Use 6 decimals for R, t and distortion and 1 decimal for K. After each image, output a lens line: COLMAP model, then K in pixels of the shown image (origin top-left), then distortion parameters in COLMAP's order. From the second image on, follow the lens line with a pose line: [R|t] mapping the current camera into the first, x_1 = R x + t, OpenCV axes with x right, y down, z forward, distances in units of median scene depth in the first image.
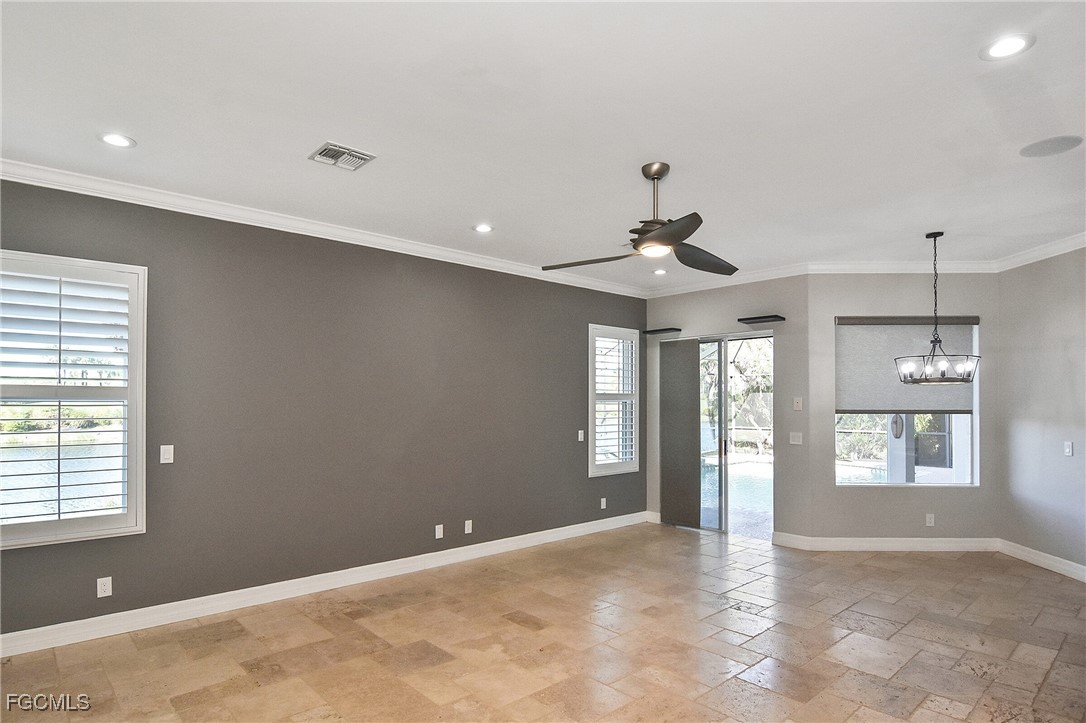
lens RADIAL K [[599.8, 0, 543.4], [0, 599.8, 395.8], [0, 0, 1]] dist [-0.001217, -0.000905]
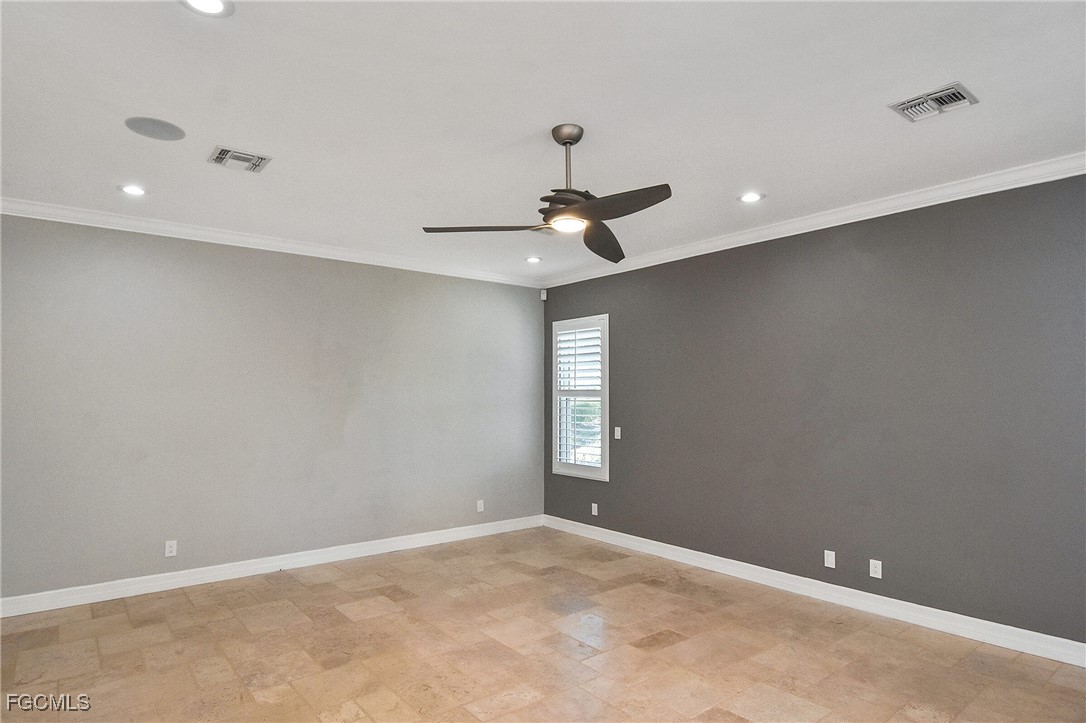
lens RADIAL K [[601.7, 0, 522.7], [0, 601.7, 366.1], [0, 0, 1]] dist [-0.014658, -0.000361]
pose [[-0.076849, -0.053672, -0.995597, 0.925647], [0.004879, 0.998518, -0.054206, 0.009752], [0.997031, -0.009023, -0.076473, 0.883660]]
